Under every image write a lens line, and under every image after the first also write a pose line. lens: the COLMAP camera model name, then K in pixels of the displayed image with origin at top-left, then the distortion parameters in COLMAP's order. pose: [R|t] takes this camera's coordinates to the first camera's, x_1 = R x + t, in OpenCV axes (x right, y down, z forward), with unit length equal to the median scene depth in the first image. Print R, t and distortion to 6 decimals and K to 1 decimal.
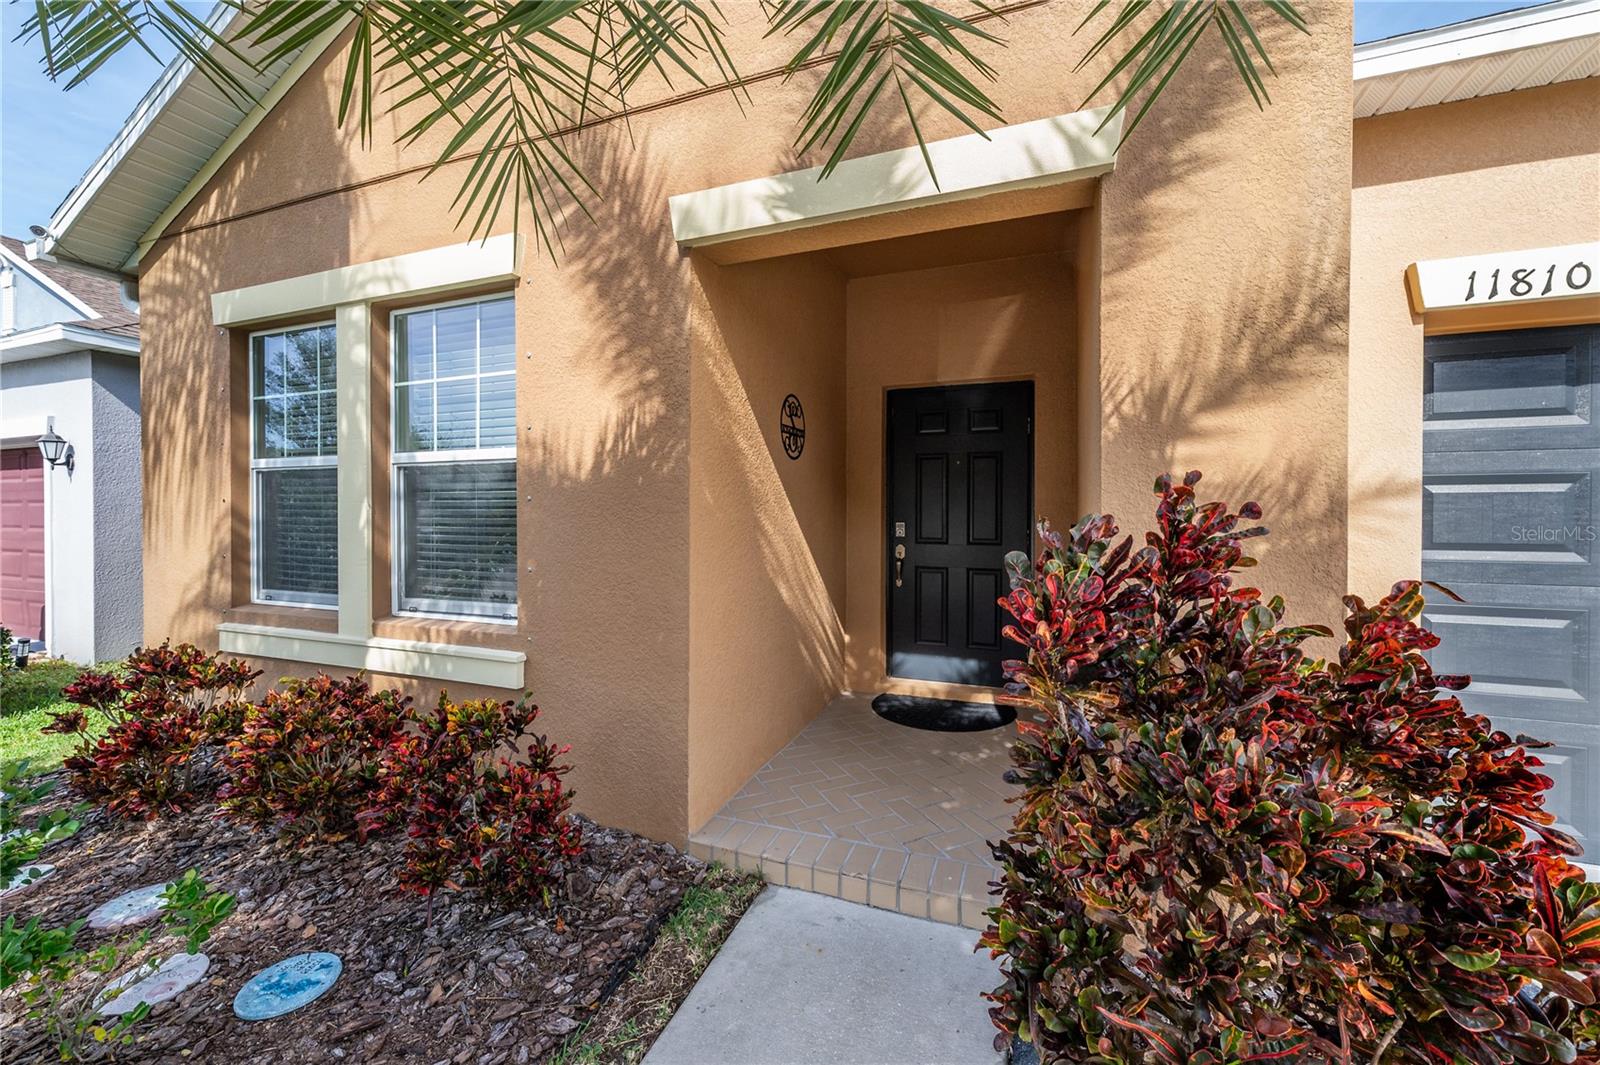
lens RADIAL K [[643.3, 0, 794.5], [0, 643.3, 519.7], [0, 0, 1]] dist [-0.001689, 0.000170]
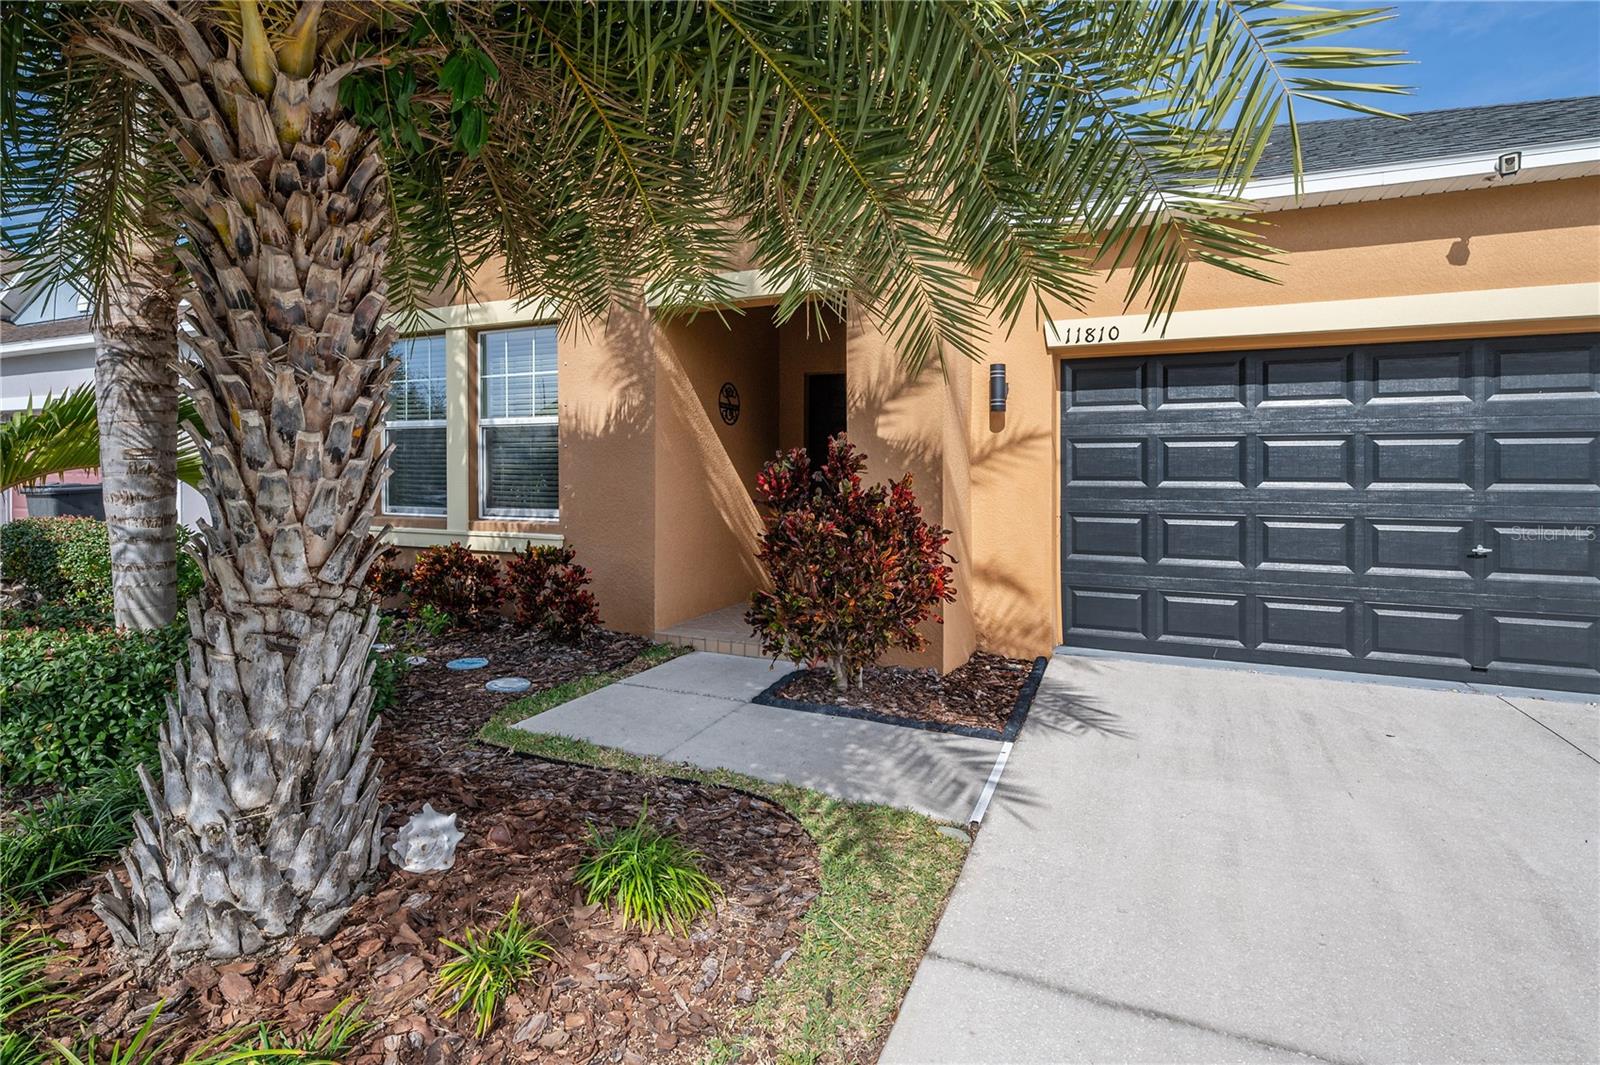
lens RADIAL K [[770.0, 0, 804.7], [0, 770.0, 517.2], [0, 0, 1]] dist [-0.002364, -0.000250]
pose [[0.999265, 0.012898, -0.036090, 0.288644], [-0.011809, 0.999474, 0.030215, 0.081962], [0.036461, -0.029766, 0.998892, -0.996896]]
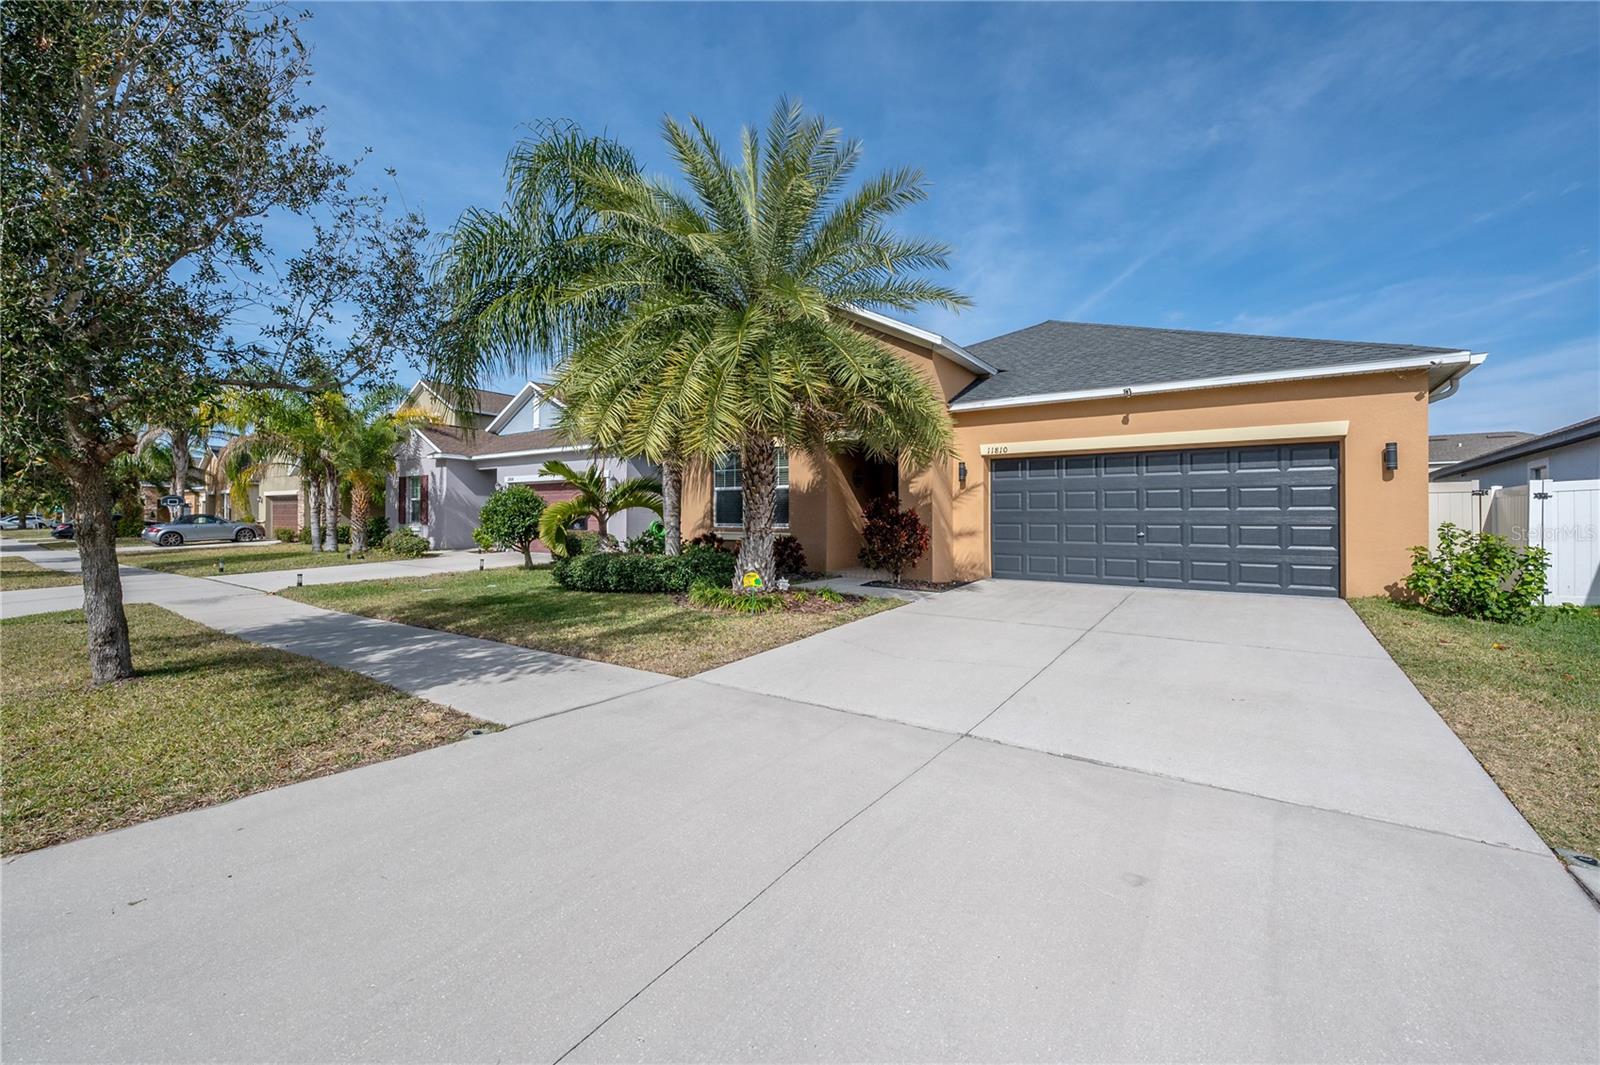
lens RADIAL K [[643.3, 0, 807.2], [0, 643.3, 527.7], [0, 0, 1]] dist [-0.001689, 0.000170]
pose [[0.970783, 0.005793, -0.239889, 0.695864], [-0.006428, 0.999978, -0.001866, 0.170655], [0.239873, 0.003354, 0.970799, -3.043575]]
